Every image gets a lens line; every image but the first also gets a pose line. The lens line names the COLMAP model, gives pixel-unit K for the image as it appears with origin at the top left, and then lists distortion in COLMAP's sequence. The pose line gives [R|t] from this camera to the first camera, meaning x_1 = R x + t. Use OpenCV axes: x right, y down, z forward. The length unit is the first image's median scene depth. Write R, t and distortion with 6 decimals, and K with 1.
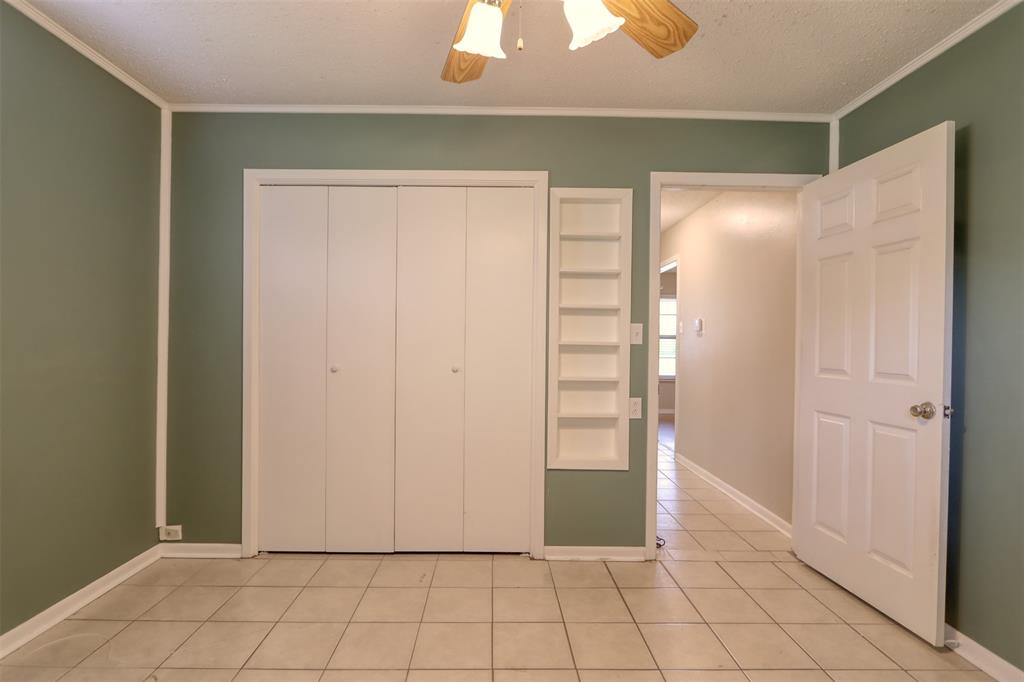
lens RADIAL K [[502.1, 0, 502.9], [0, 502.1, 344.7], [0, 0, 1]] dist [-0.001097, 0.001017]
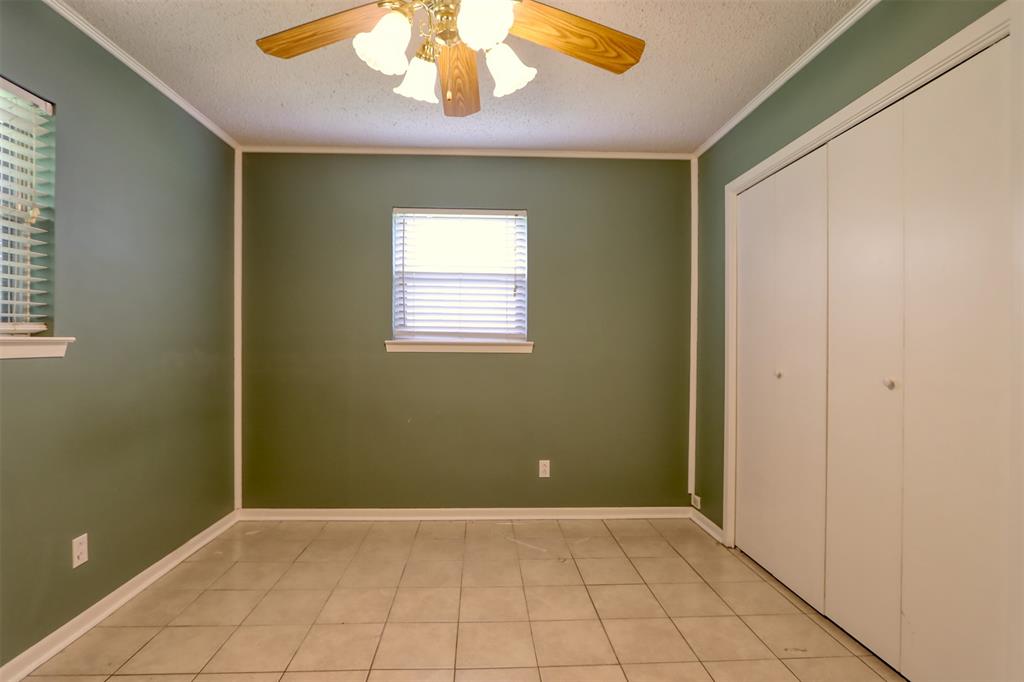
lens RADIAL K [[502.1, 0, 502.9], [0, 502.1, 344.7], [0, 0, 1]] dist [-0.001097, 0.001017]
pose [[0.032009, -0.009882, -0.999439, 0.555965], [-0.009055, 0.999907, -0.010176, 0.008947], [0.999447, 0.009376, 0.031916, 0.487636]]
